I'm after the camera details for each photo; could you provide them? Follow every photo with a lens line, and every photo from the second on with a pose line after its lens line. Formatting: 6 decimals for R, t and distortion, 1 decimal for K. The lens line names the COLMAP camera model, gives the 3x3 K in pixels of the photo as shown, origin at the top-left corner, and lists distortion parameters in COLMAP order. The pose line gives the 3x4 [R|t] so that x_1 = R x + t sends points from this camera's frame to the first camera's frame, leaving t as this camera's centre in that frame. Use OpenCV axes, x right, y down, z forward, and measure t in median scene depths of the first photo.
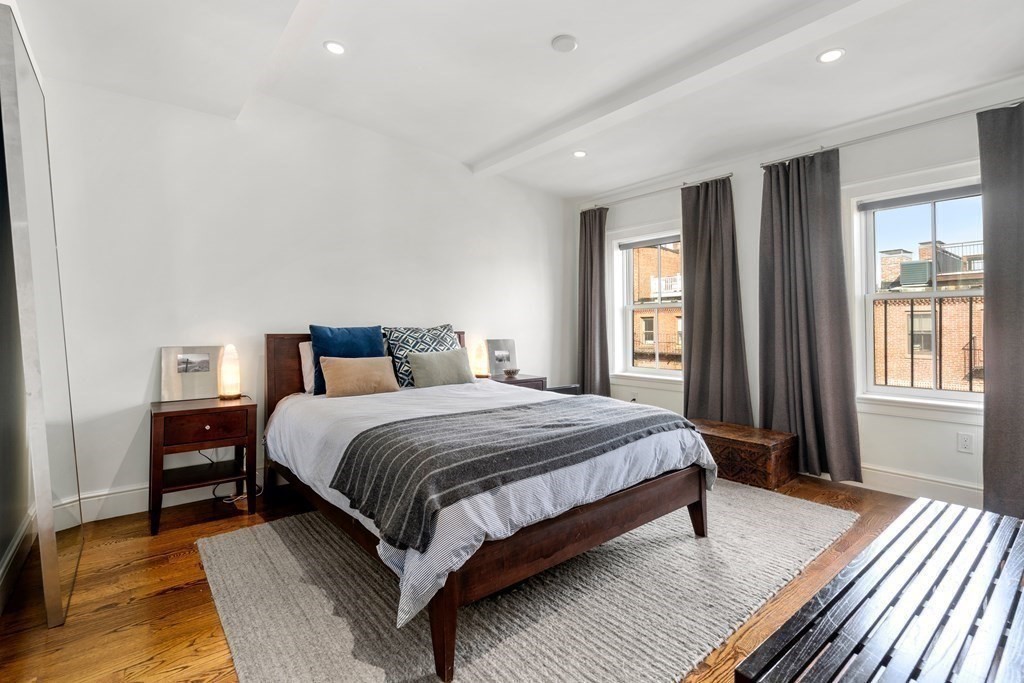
lens RADIAL K [[482.2, 0, 513.0], [0, 482.2, 315.2], [0, 0, 1]] dist [-0.000634, 0.000007]
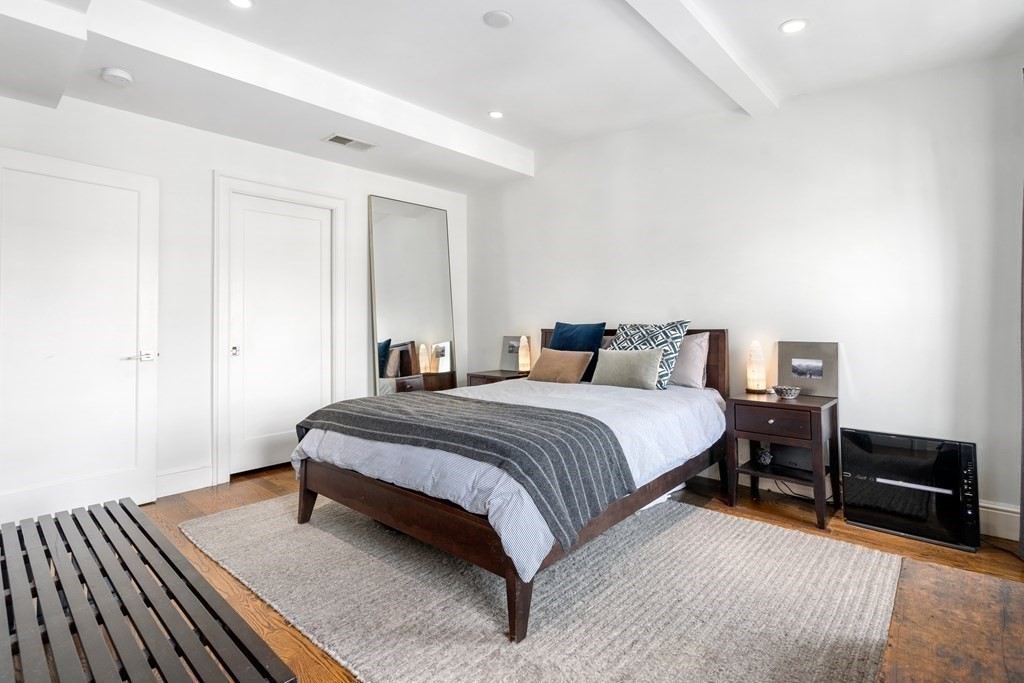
lens RADIAL K [[498.3, 0, 513.0], [0, 498.3, 322.5], [0, 0, 1]] dist [-0.024251, -0.000136]
pose [[0.159244, -0.000985, -0.987239, 0.834371], [0.022377, 0.999746, 0.002612, 0.016873], [0.986986, -0.022507, 0.159226, 0.703959]]
